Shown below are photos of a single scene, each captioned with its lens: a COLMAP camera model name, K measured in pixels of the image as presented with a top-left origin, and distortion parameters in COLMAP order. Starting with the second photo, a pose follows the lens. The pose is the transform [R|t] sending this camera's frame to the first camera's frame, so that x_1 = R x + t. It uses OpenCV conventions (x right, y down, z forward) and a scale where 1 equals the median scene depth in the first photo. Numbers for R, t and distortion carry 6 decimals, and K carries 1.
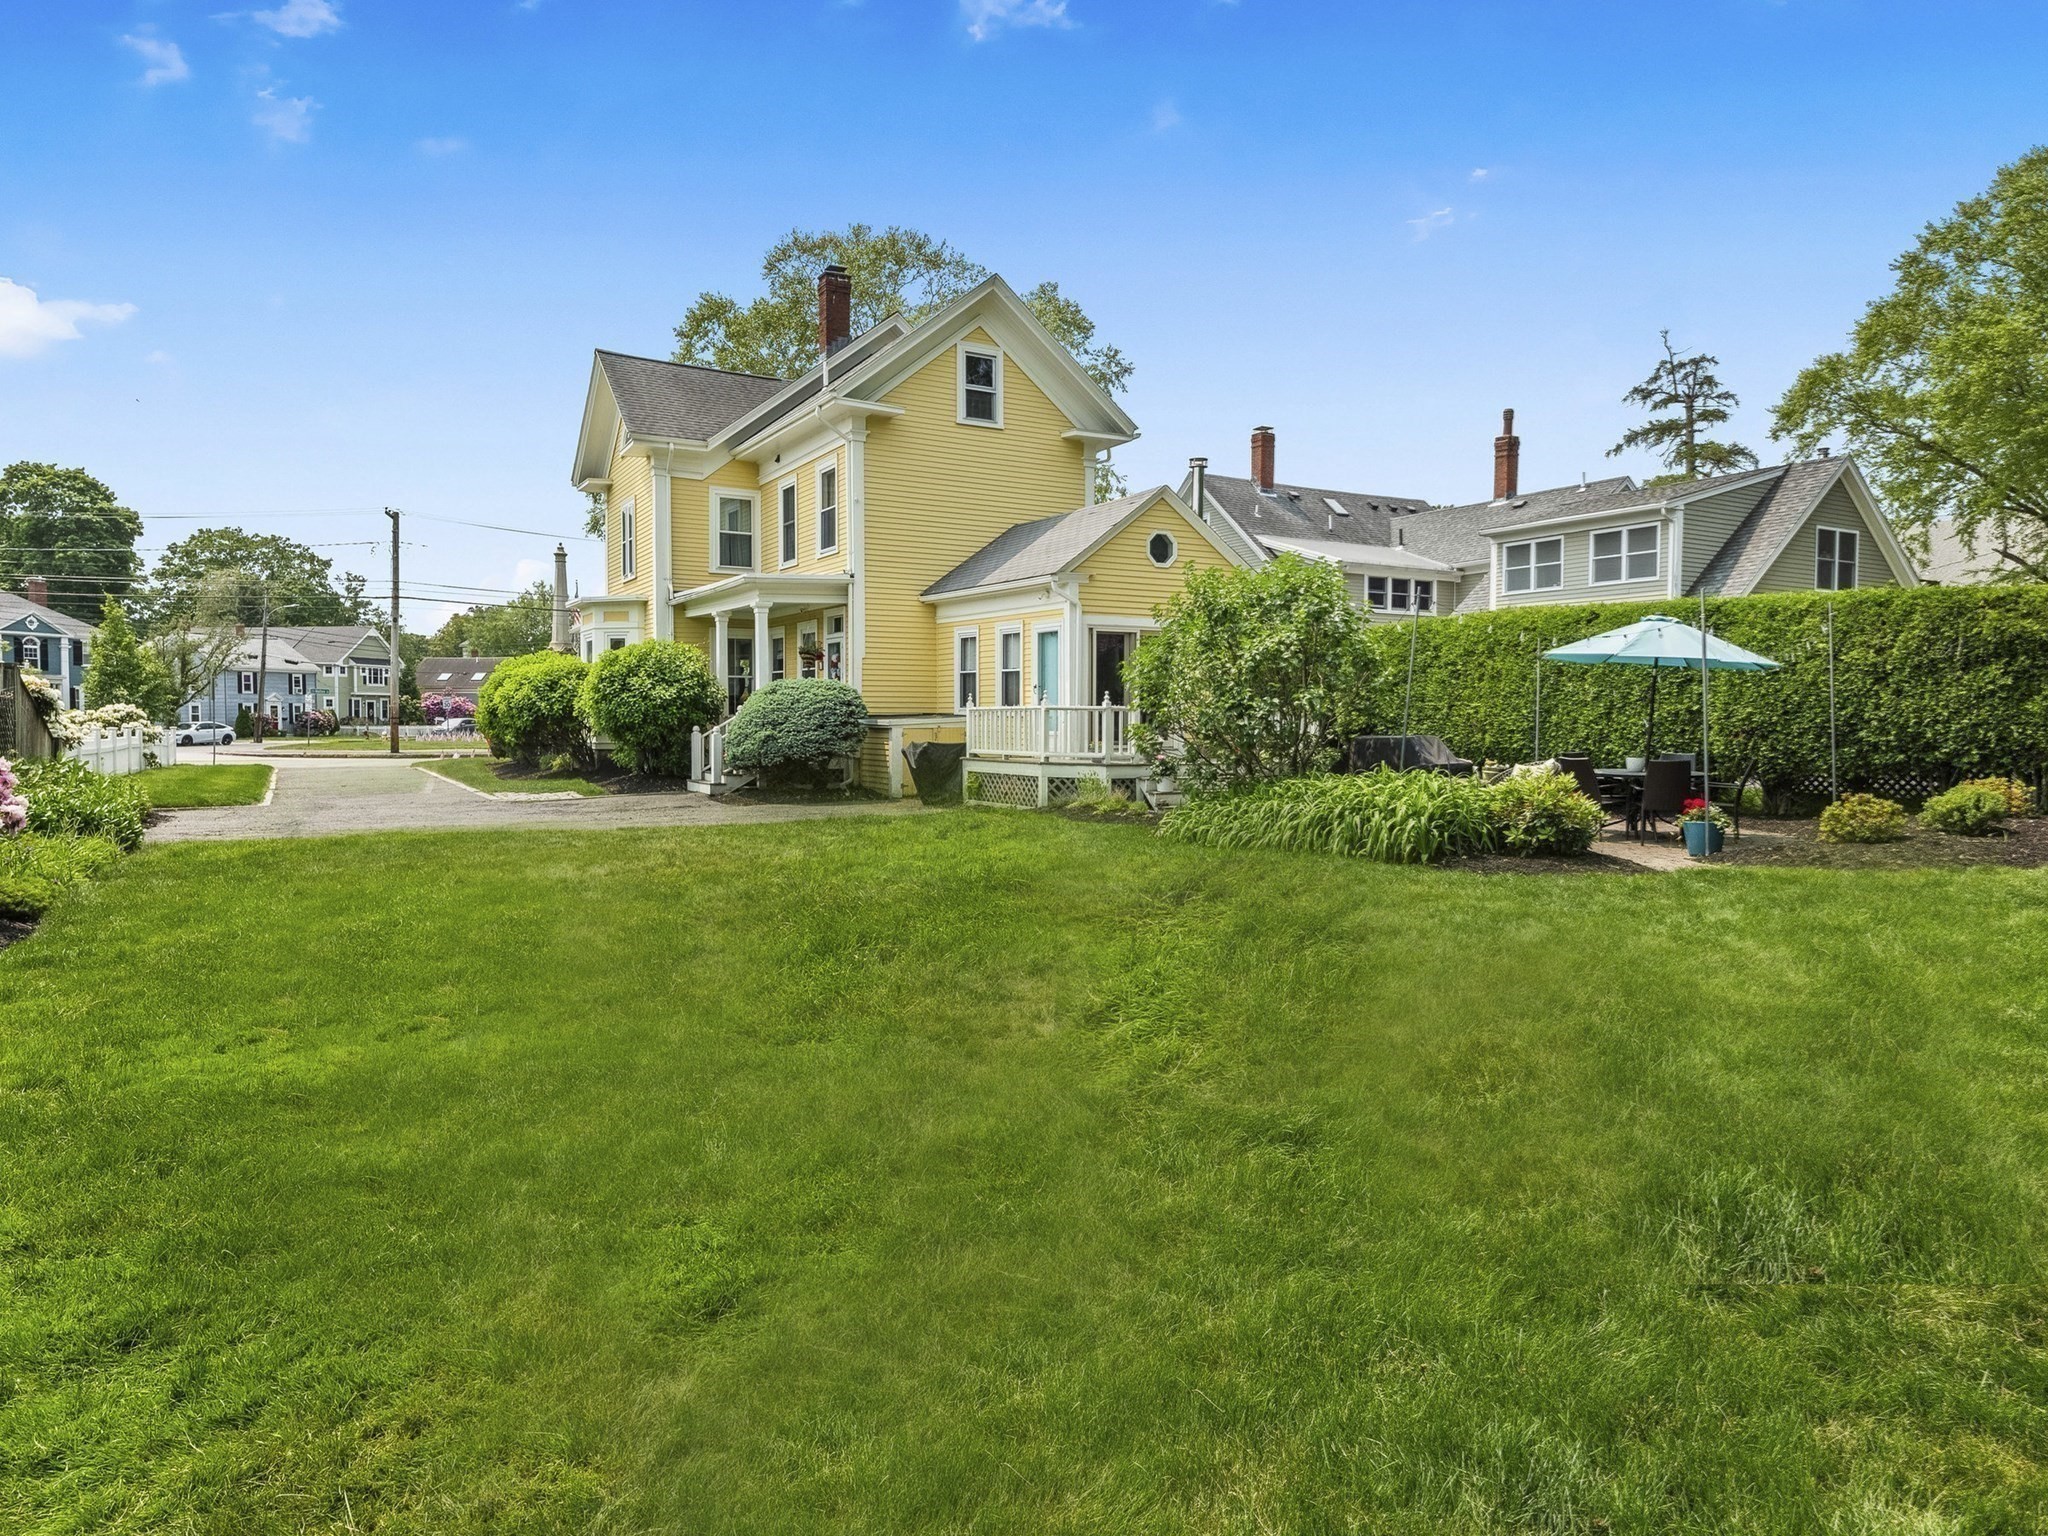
lens RADIAL K [[1272.4, 0, 1022.7], [0, 1272.4, 766.5], [0, 0, 1]] dist [0.004030, -0.000810]
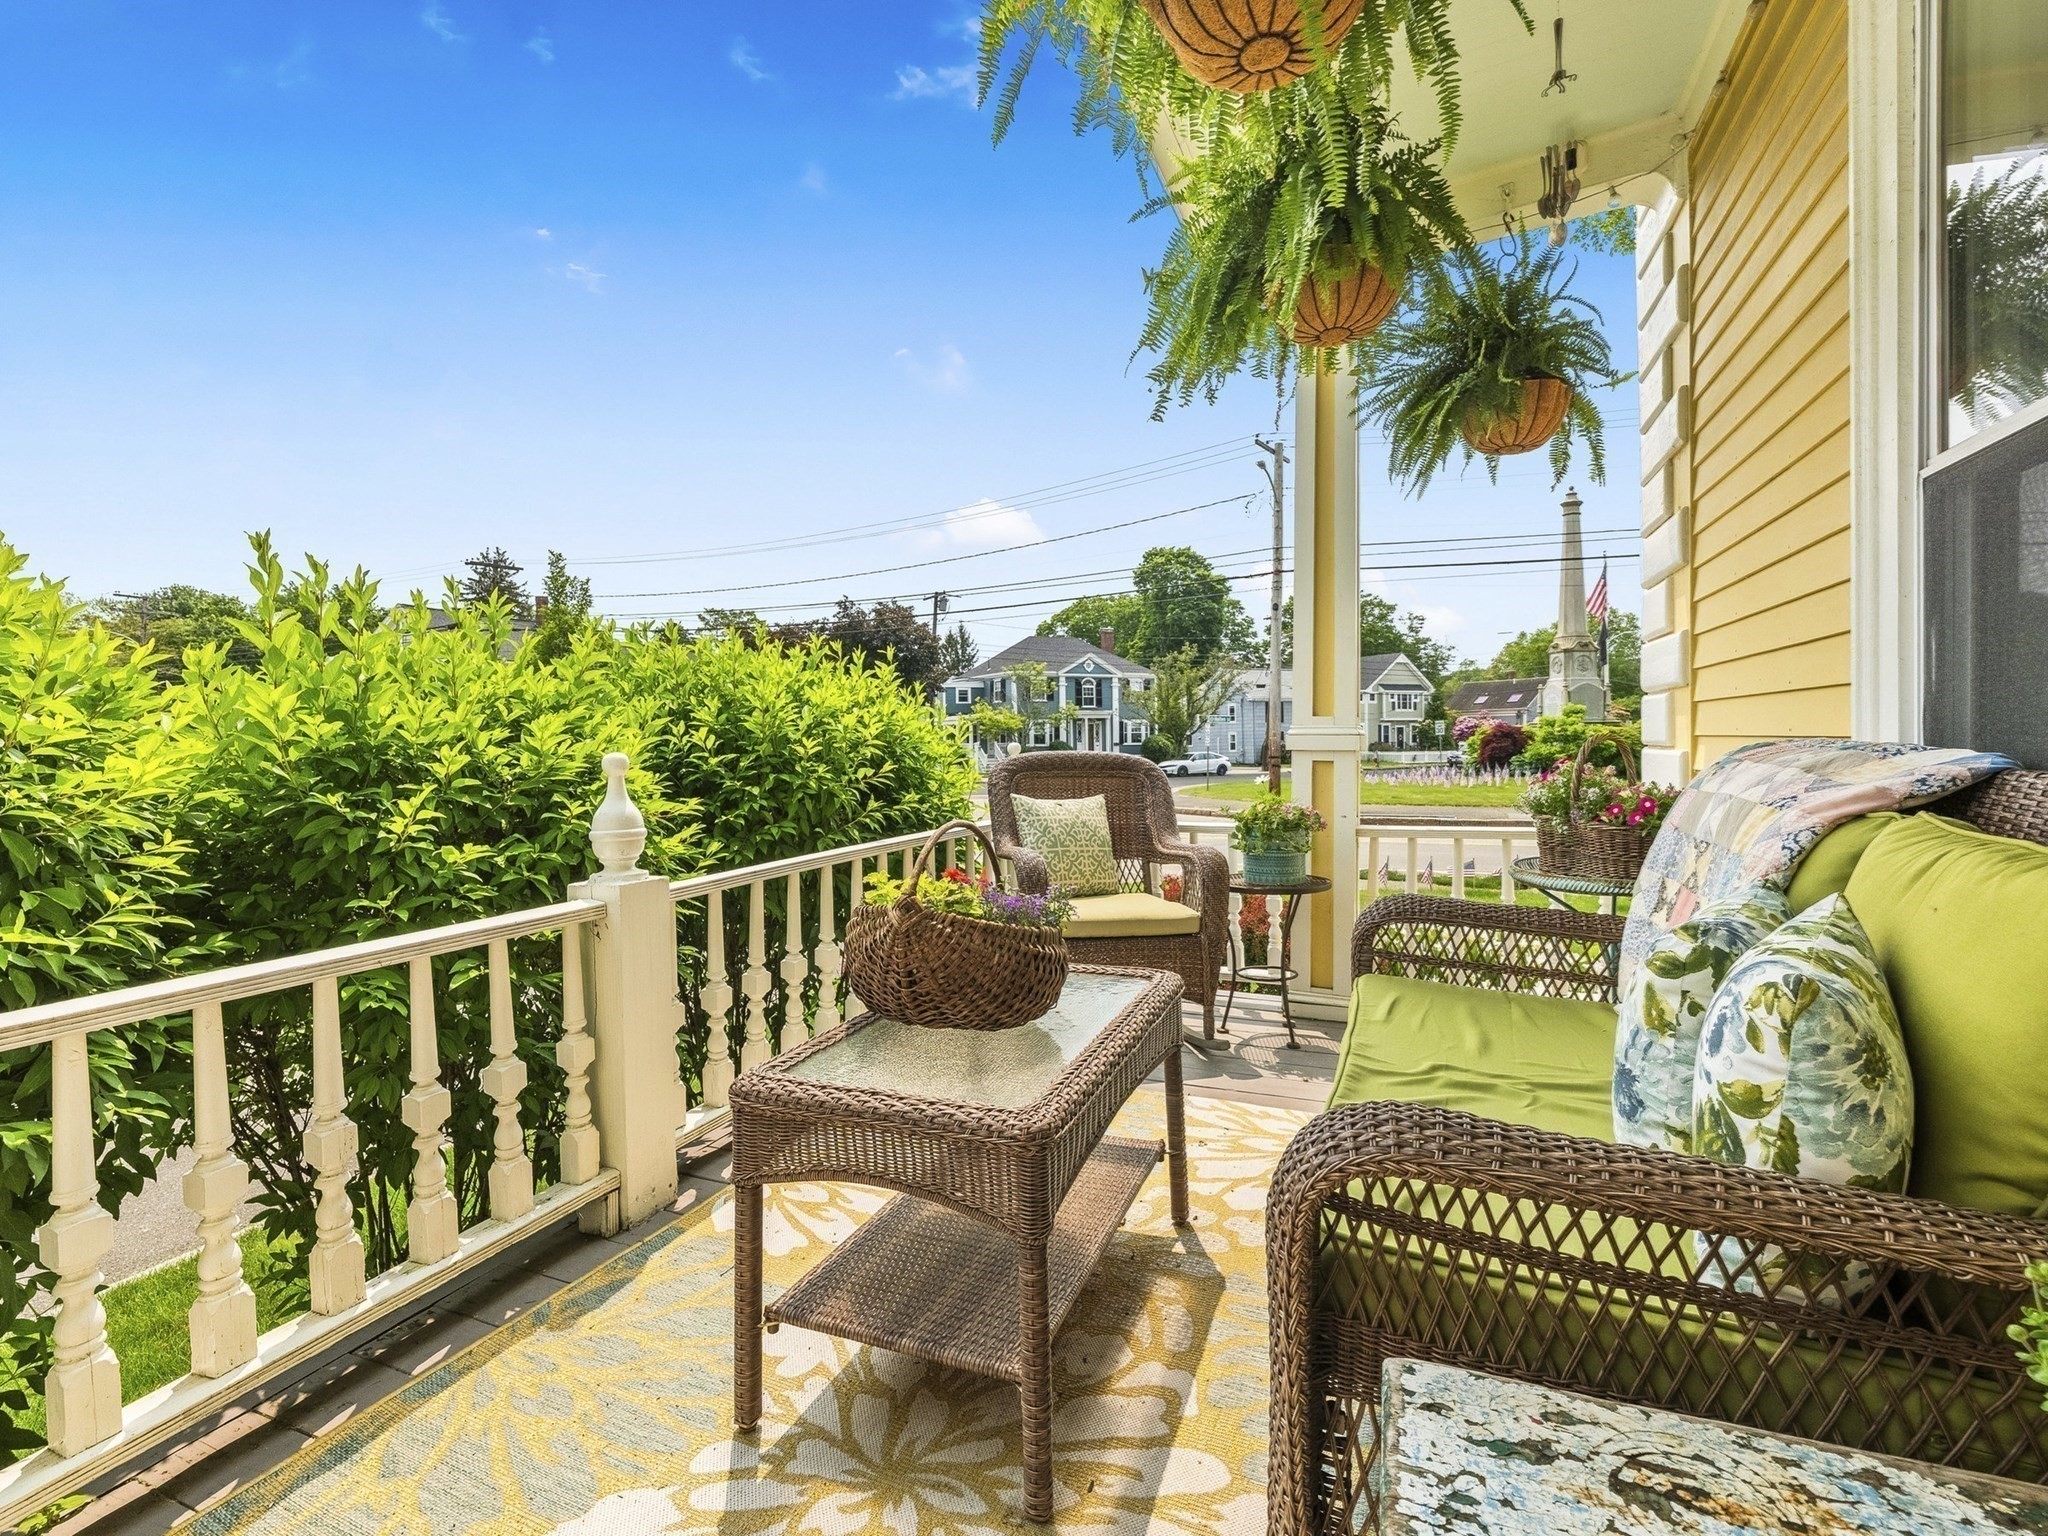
lens RADIAL K [[946.6, 0, 1034.3], [0, 946.6, 752.0], [0, 0, 1]] dist [-0.002388, -0.000249]
pose [[0.614073, 0.000295, -0.789249, -0.092995], [-0.016819, 0.999778, -0.012712, -0.016132], [0.789070, 0.021080, 0.613942, 0.302988]]
